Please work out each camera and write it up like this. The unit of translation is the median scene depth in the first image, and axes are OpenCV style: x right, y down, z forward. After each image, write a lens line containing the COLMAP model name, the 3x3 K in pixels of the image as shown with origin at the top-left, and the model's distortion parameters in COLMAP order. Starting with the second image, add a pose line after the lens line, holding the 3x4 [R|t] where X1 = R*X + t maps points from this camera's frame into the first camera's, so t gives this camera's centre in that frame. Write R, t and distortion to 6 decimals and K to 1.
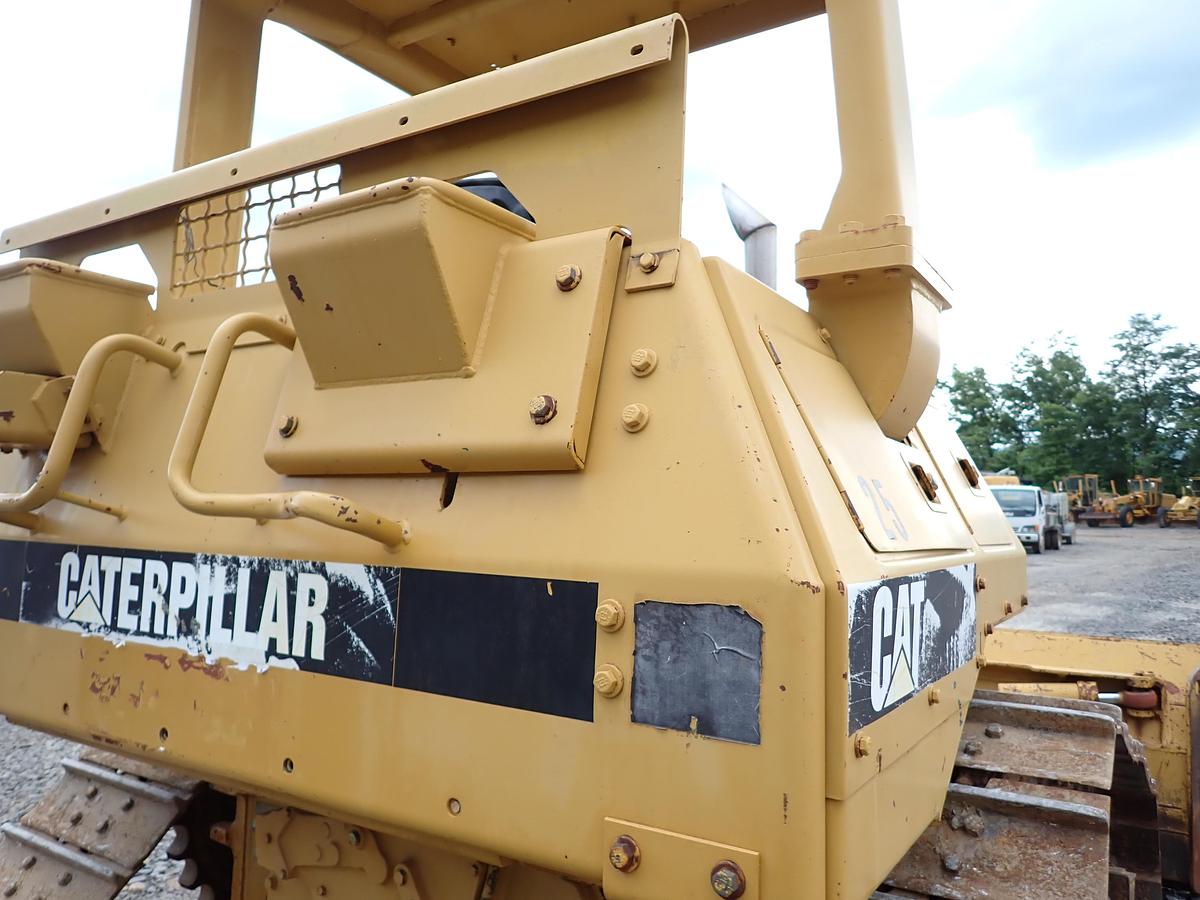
lens RADIAL K [[891.2, 0, 600.1], [0, 891.2, 447.7], [0, 0, 1]] dist [0.008361, -0.007831]
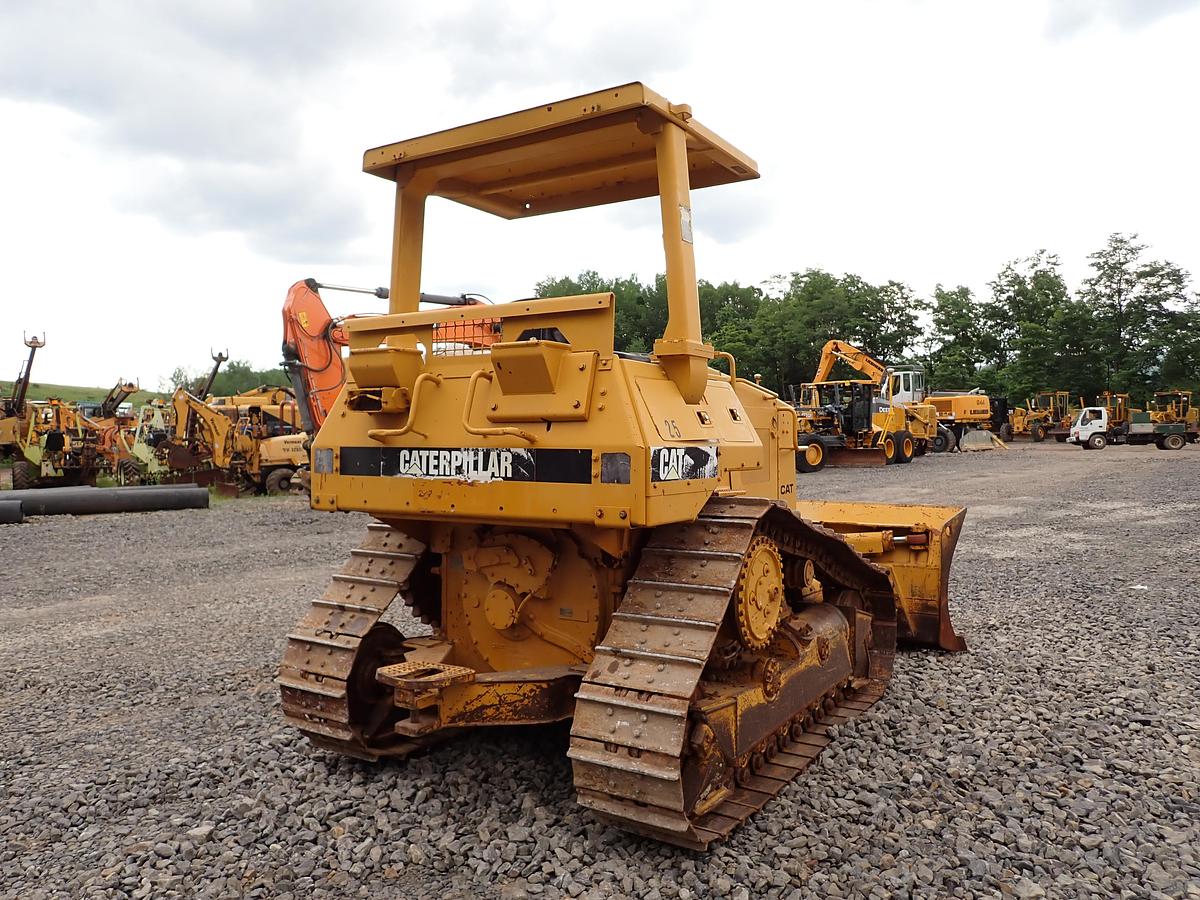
lens RADIAL K [[891.2, 0, 600.1], [0, 891.2, 447.7], [0, 0, 1]] dist [0.008361, -0.007831]
pose [[0.999767, -0.020021, 0.008103, 0.000933], [0.019274, 0.996314, 0.083589, -0.125377], [-0.009747, -0.083413, 0.996467, -1.997263]]
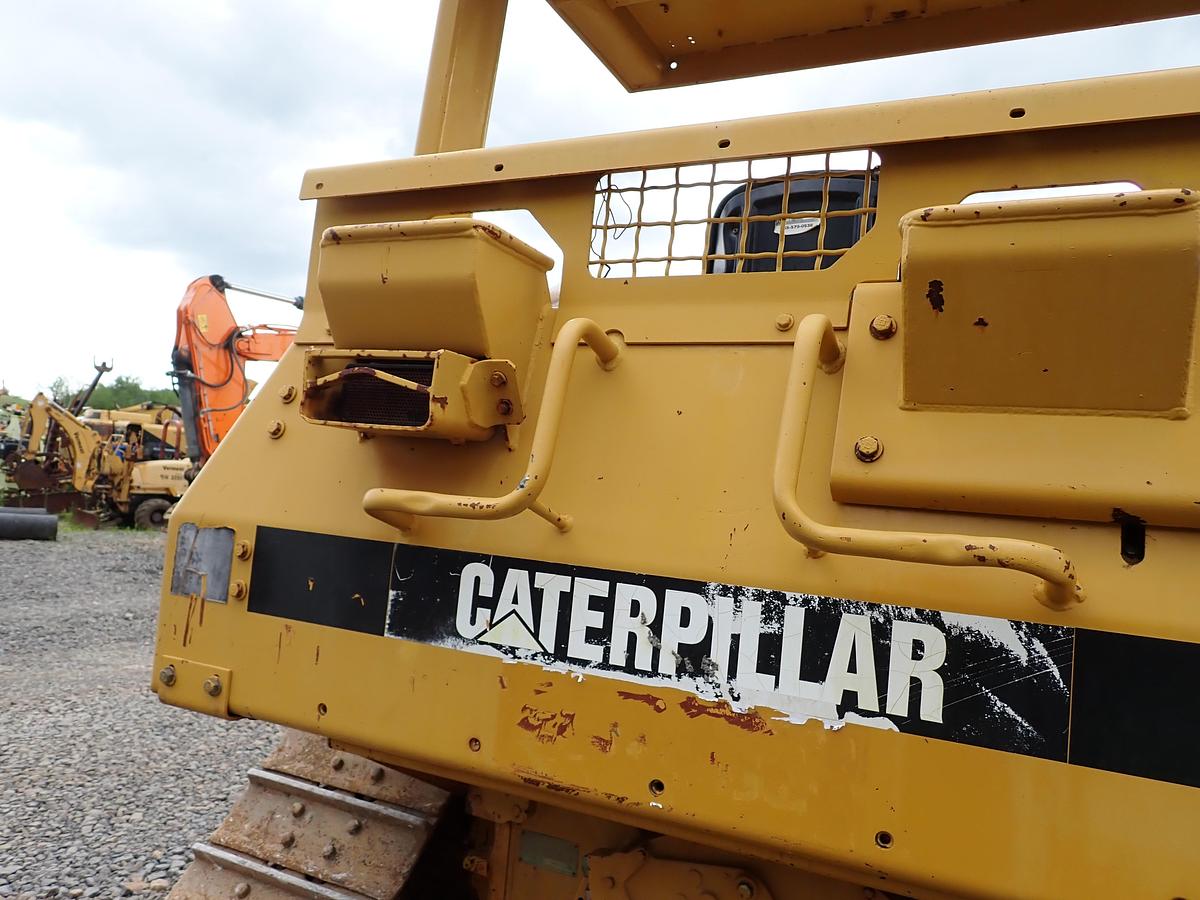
lens RADIAL K [[891.2, 0, 600.1], [0, 891.2, 447.7], [0, 0, 1]] dist [0.008361, -0.007831]
pose [[0.990805, 0.070477, 0.115489, -0.645188], [-0.073078, 0.997156, 0.018438, -0.020256], [-0.113861, -0.026708, 0.993138, 0.146984]]
